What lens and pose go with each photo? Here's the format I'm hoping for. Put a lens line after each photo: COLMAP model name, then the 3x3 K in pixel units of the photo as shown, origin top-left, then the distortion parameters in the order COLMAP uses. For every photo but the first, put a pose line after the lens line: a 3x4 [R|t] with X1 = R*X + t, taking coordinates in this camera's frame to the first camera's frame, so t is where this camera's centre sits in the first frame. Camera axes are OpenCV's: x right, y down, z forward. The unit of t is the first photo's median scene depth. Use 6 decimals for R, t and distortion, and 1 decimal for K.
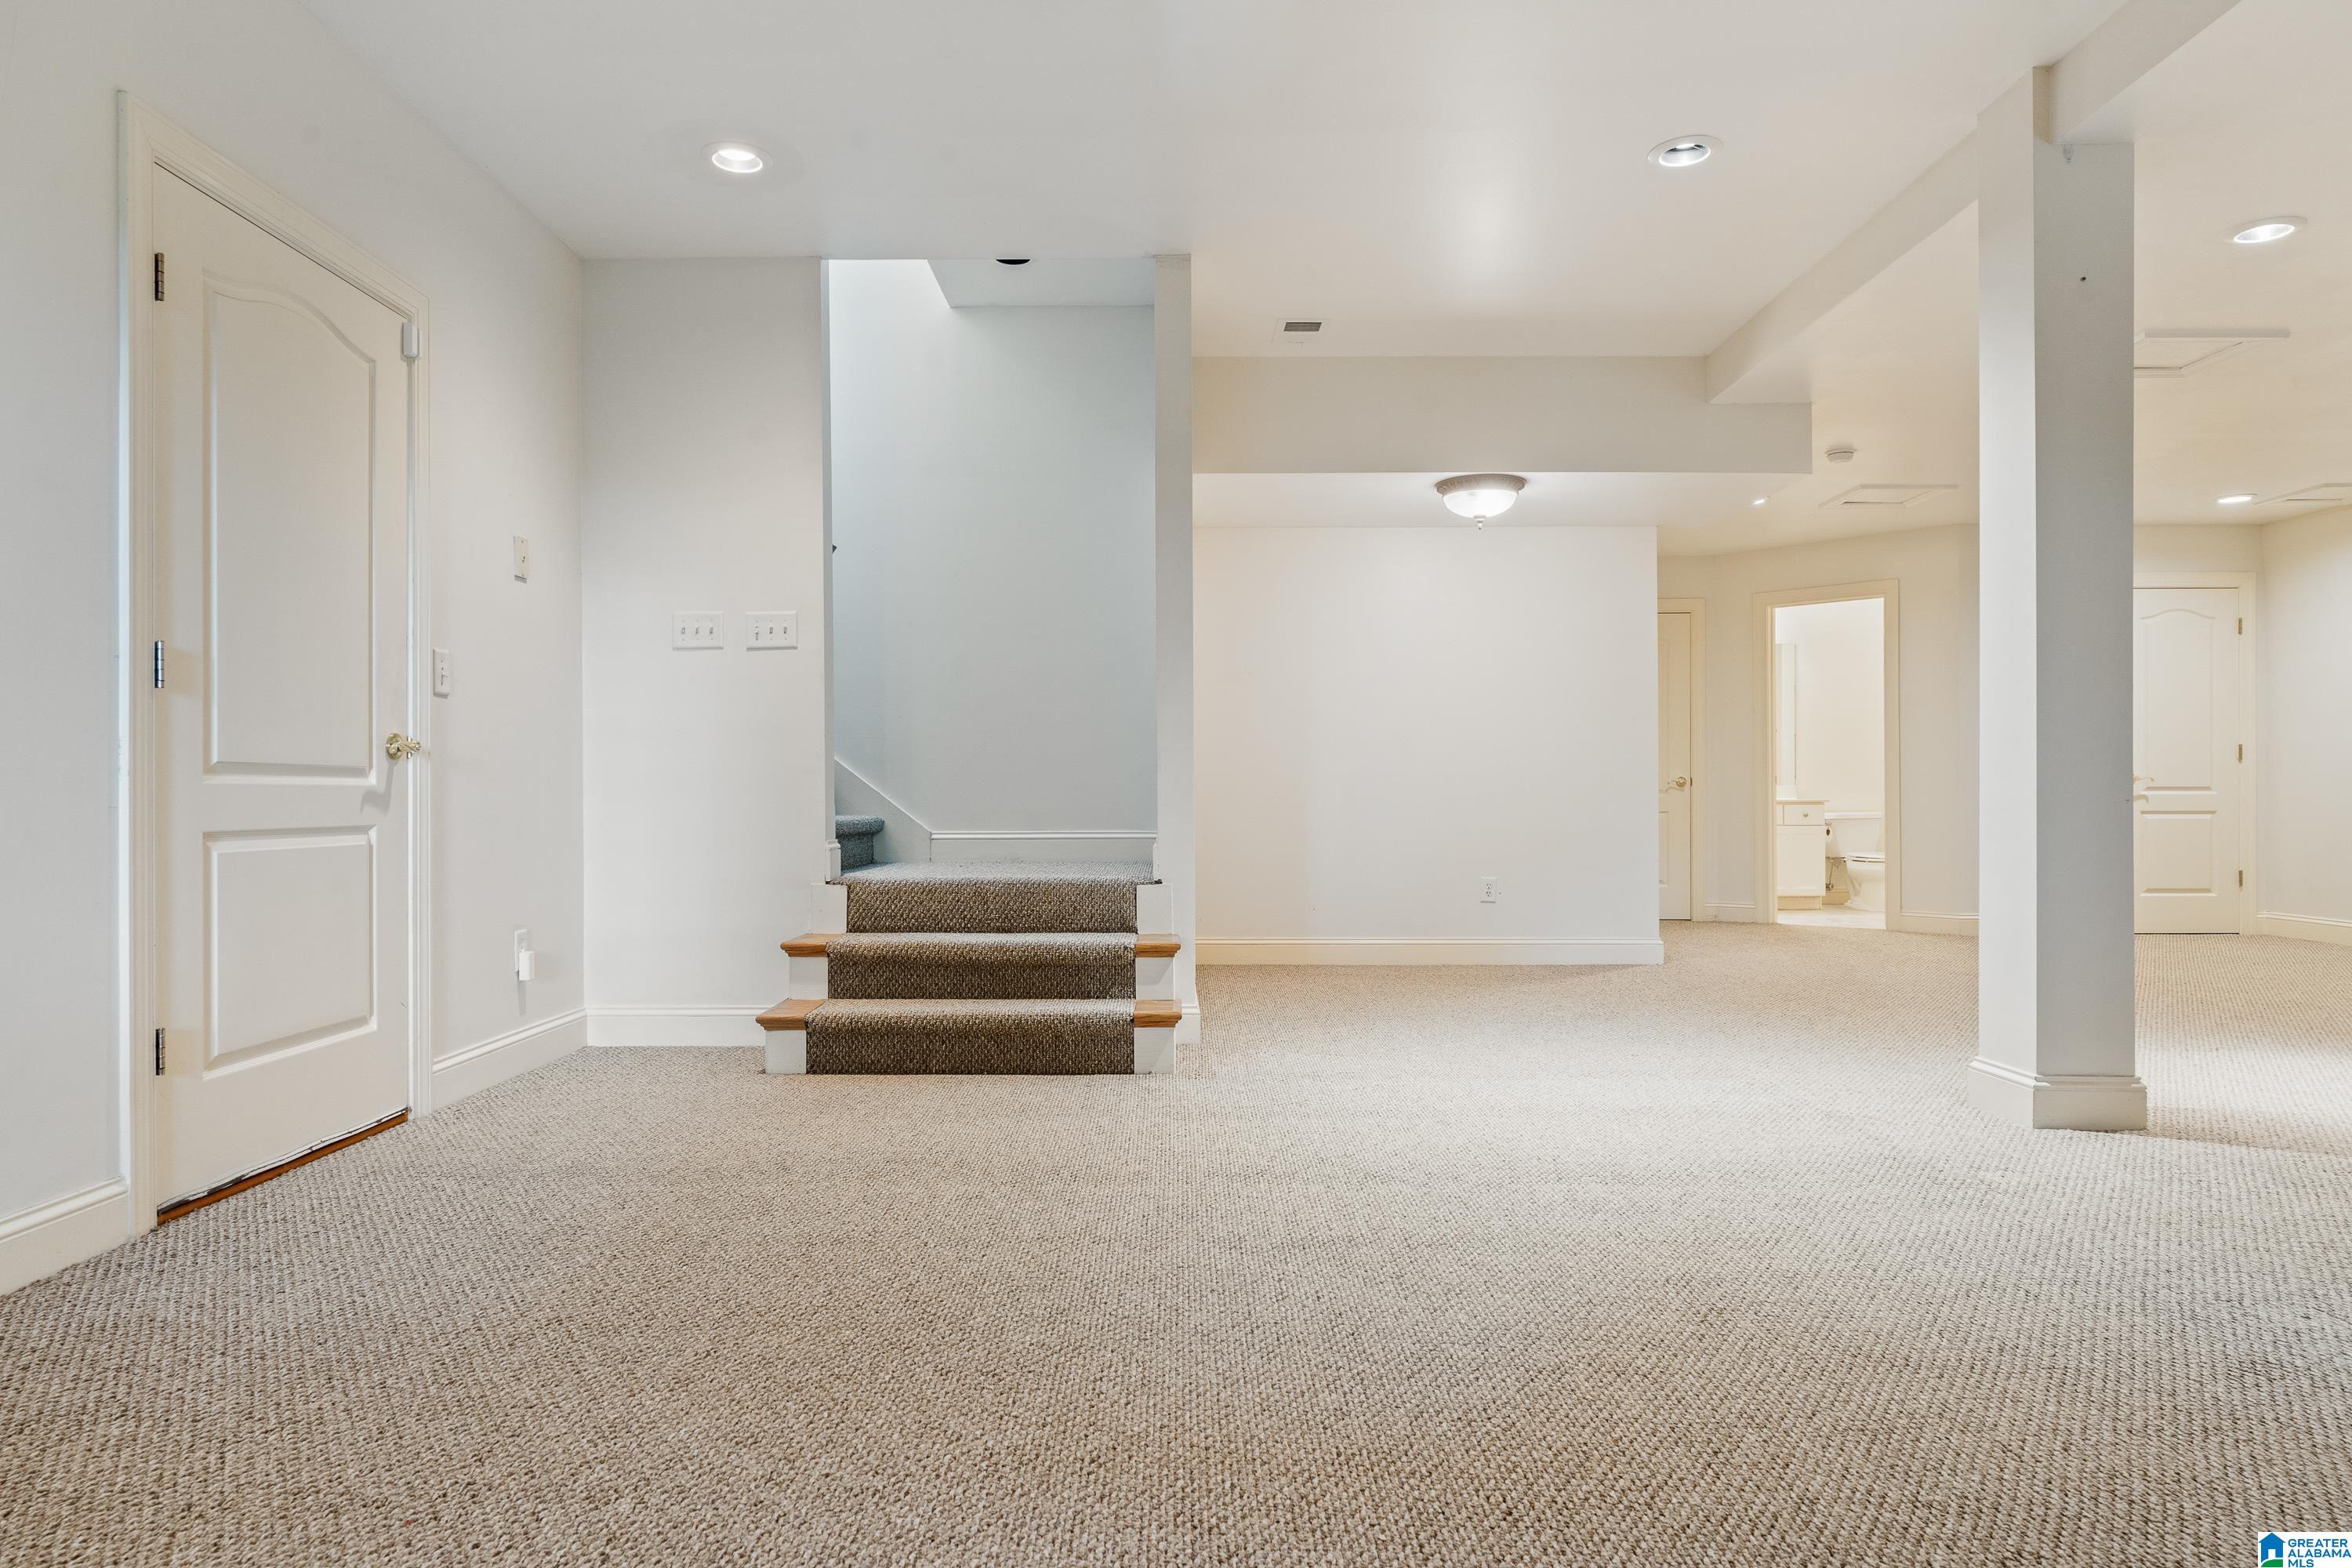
lens RADIAL K [[1483.0, 0, 1171.4], [0, 1483.0, 793.7], [0, 0, 1]] dist [0.005808, -0.003812]
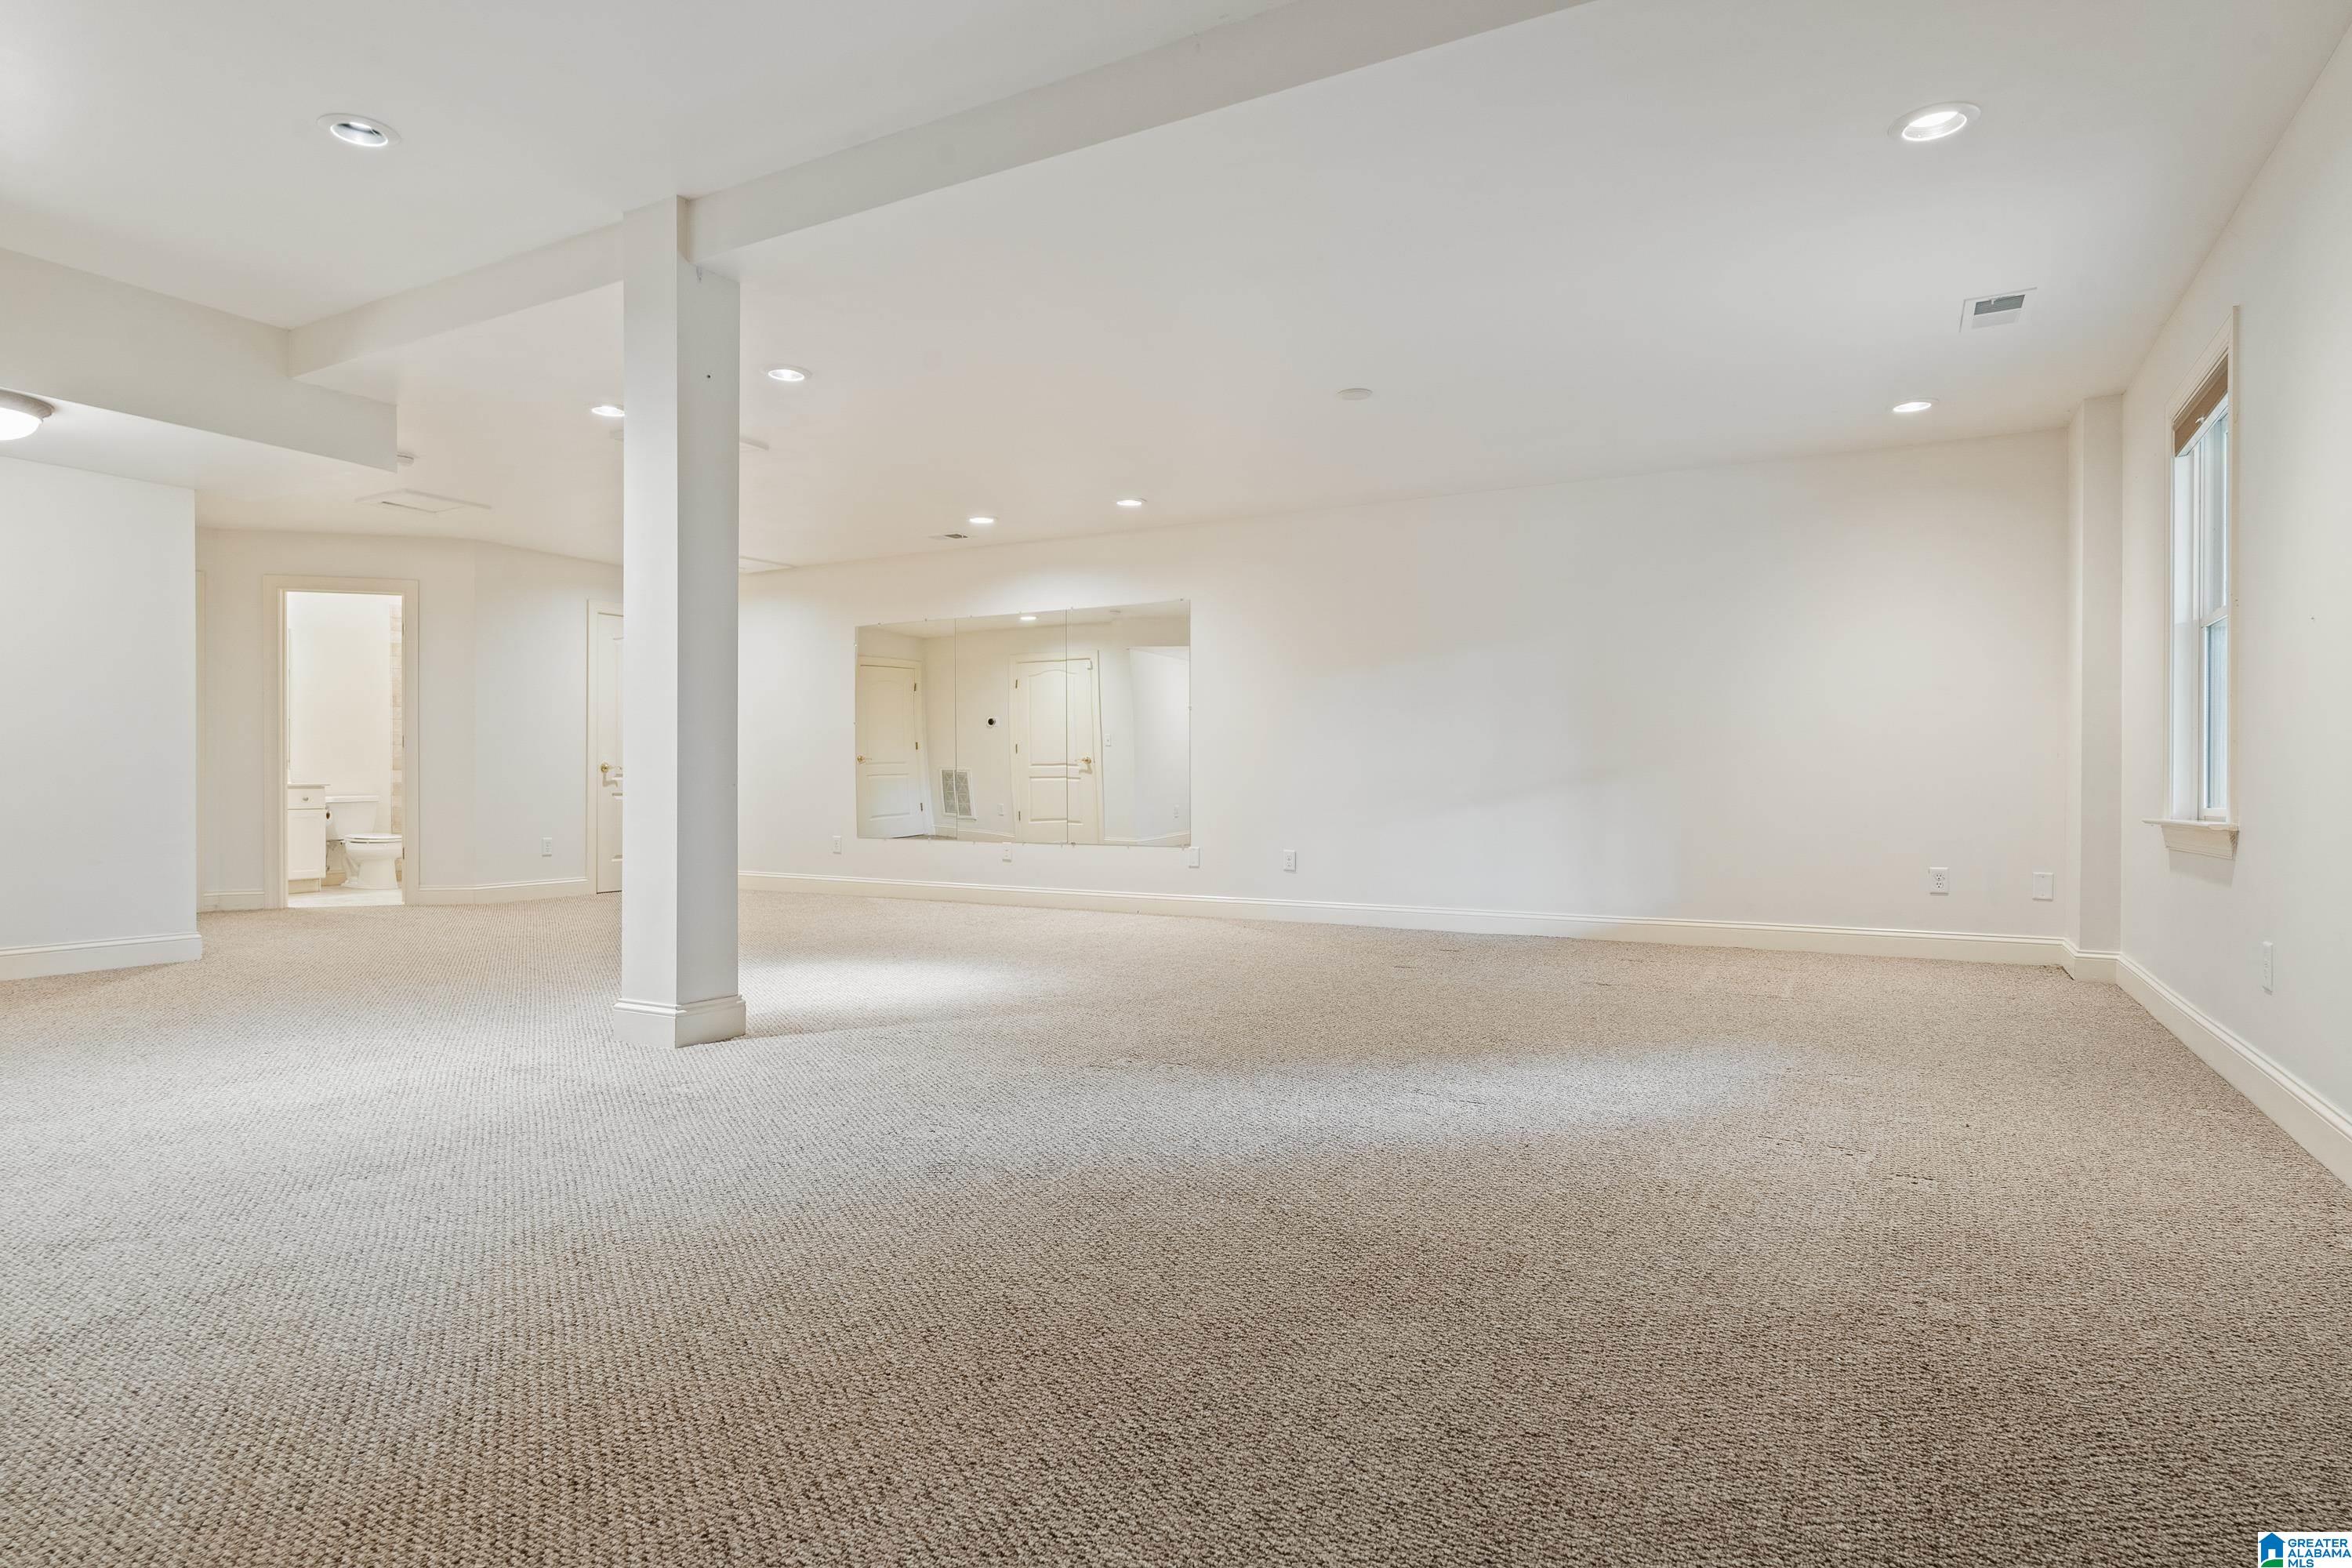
lens RADIAL K [[1324.2, 0, 1177.4], [0, 1324.2, 781.9], [0, 0, 1]] dist [-0.005771, 0.003890]
pose [[0.462182, 0.003397, 0.886779, -0.190149], [-0.005107, 0.999986, -0.001169, 0.001357], [-0.886771, -0.003989, 0.462193, 0.106690]]
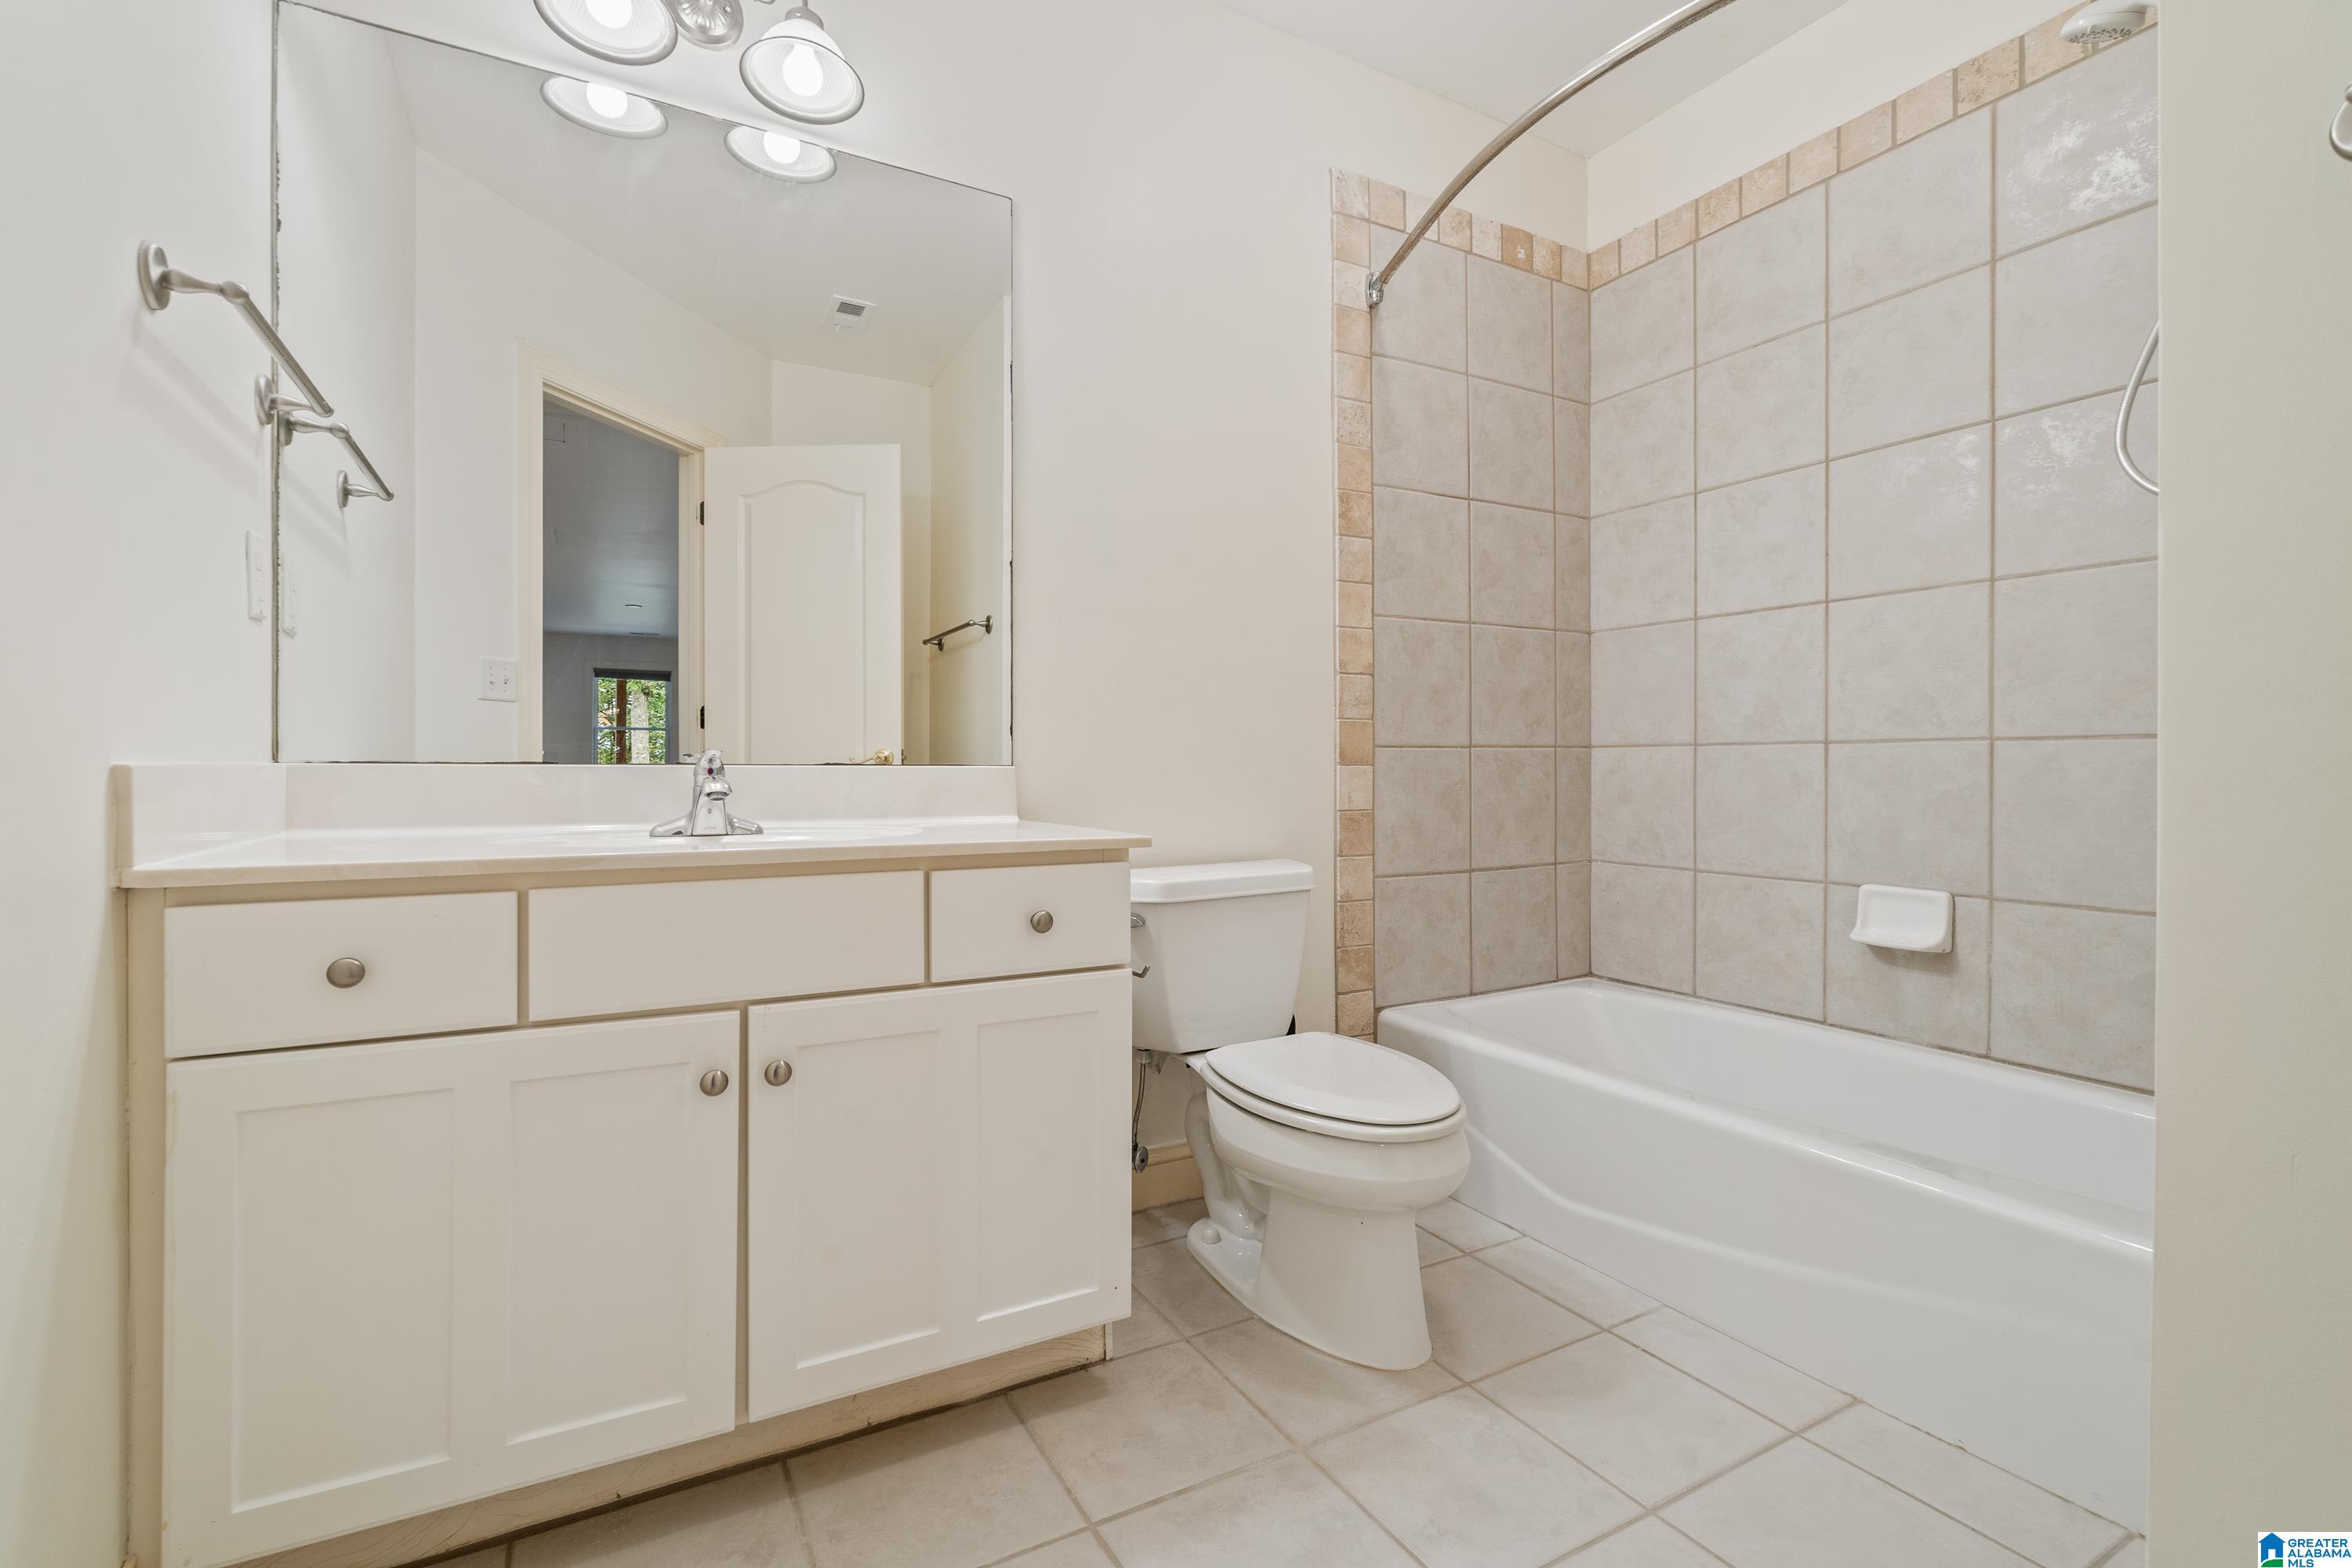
lens RADIAL K [[1038.9, 0, 1171.2], [0, 1038.9, 773.3], [0, 0, 1]] dist [-0.002536, -0.000104]
pose [[0.867338, -0.002971, 0.497711, 0.697292], [-0.000592, 0.999975, 0.007002, -0.011934], [-0.497720, -0.006368, 0.867315, 1.639536]]
